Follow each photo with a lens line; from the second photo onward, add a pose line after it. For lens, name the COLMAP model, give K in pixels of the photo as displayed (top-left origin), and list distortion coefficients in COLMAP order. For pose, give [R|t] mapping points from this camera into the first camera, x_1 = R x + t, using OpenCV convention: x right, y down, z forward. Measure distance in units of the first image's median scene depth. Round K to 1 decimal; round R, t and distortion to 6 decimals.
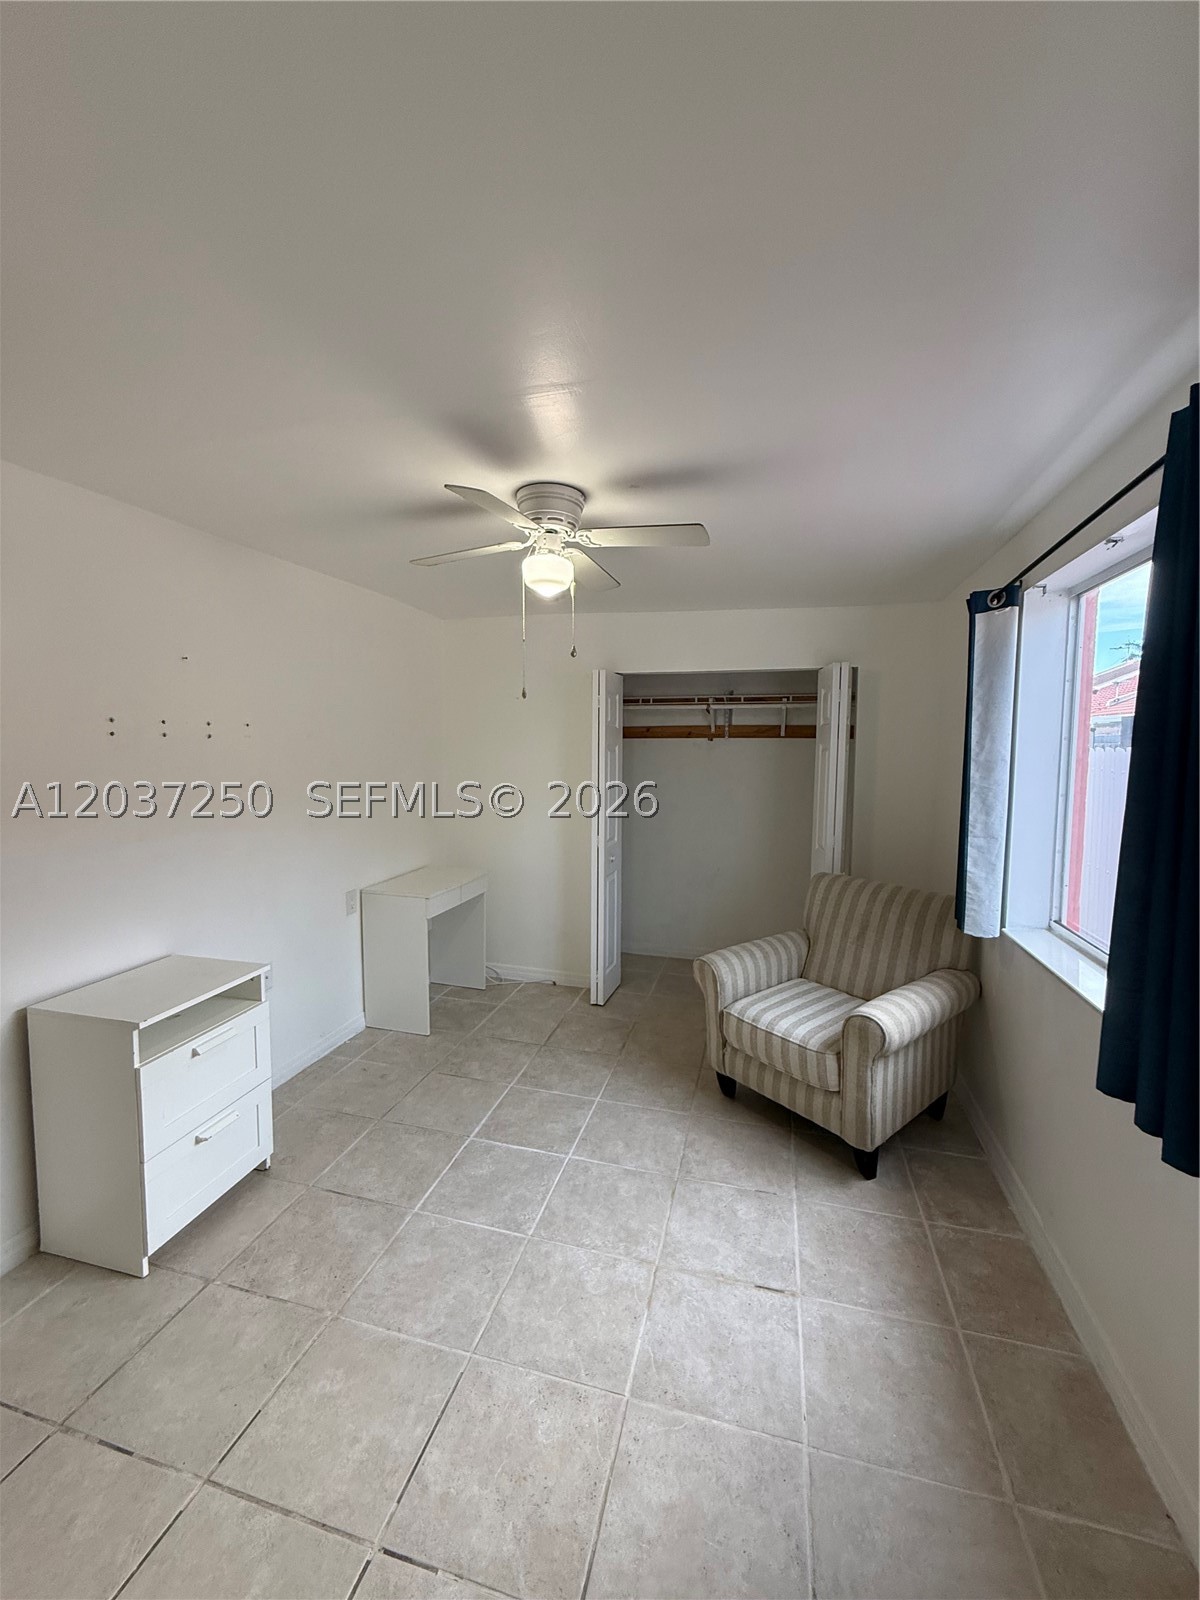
lens RADIAL K [[640.1, 0, 599.5], [0, 640.1, 795.1], [0, 0, 1]] dist [0.000102, 0.000259]
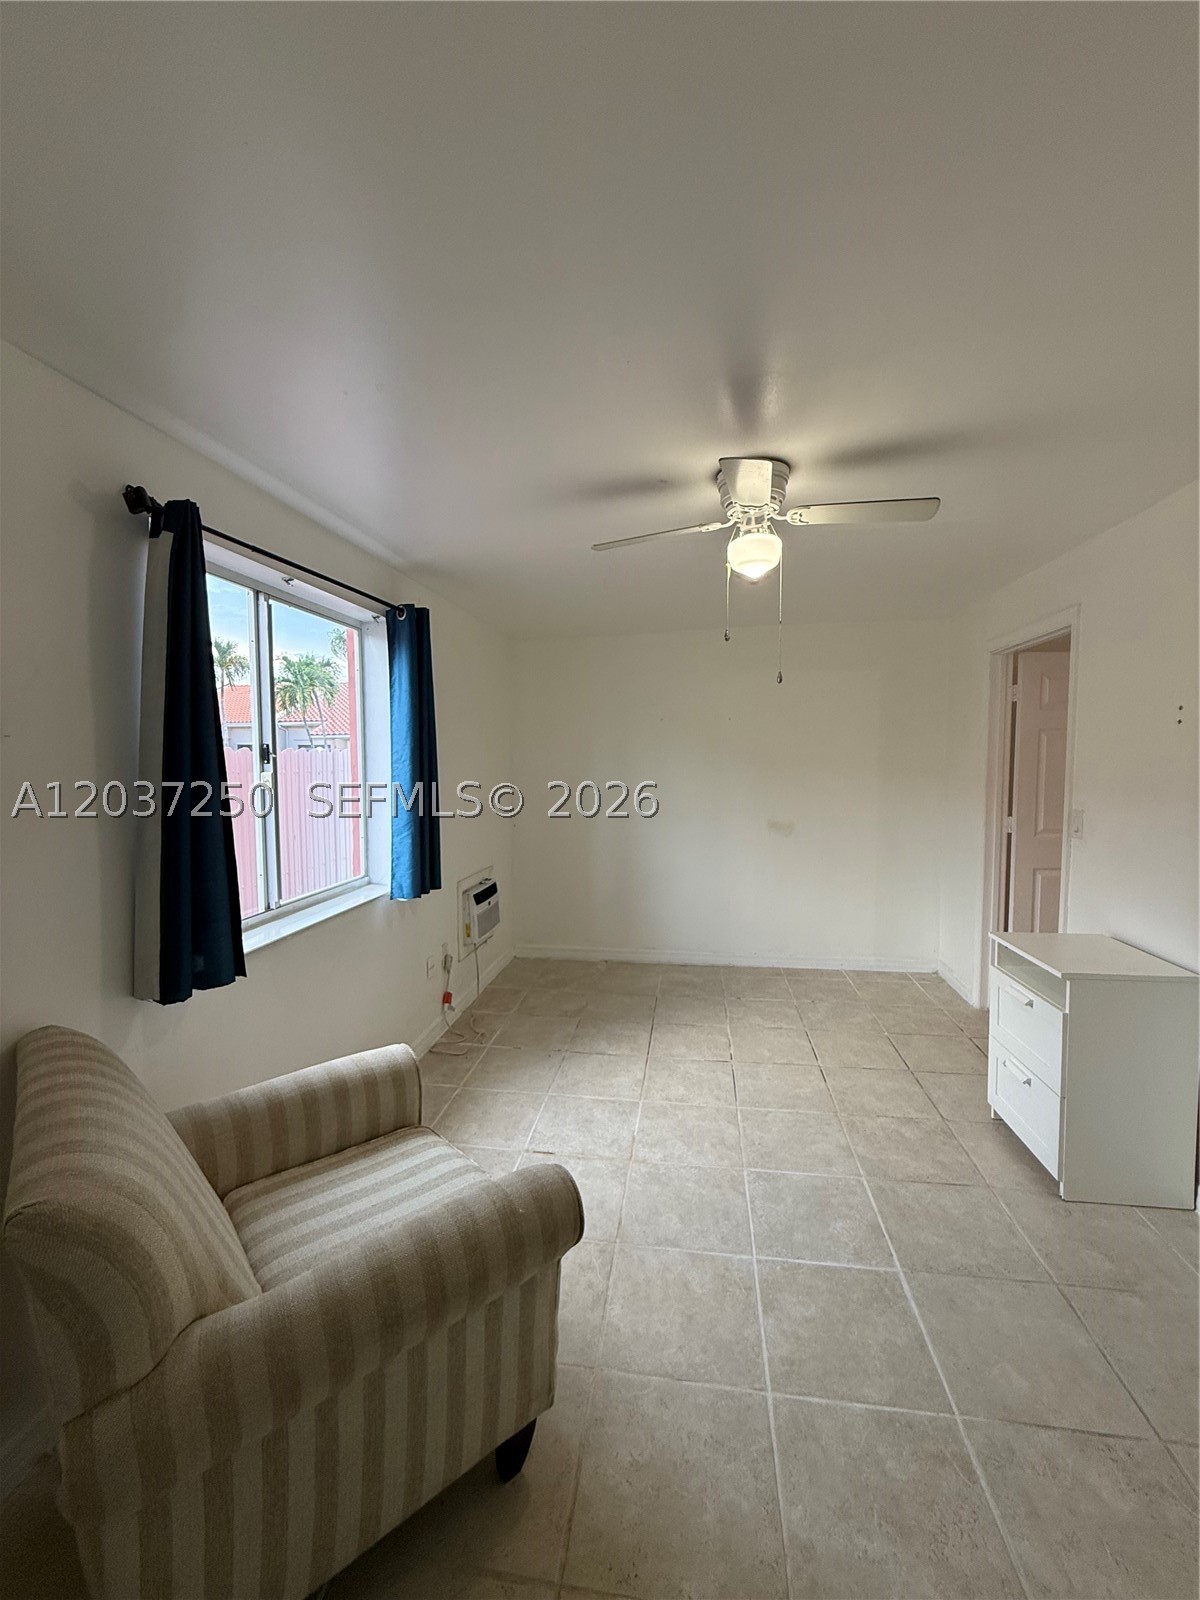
lens RADIAL K [[640.1, 0, 599.5], [0, 640.1, 795.1], [0, 0, 1]] dist [0.000102, 0.000259]
pose [[-0.993882, 0.009950, -0.110000, 0.253275], [-0.004960, 0.990908, 0.134447, -0.113621], [0.110337, 0.134170, -0.984796, 1.924926]]
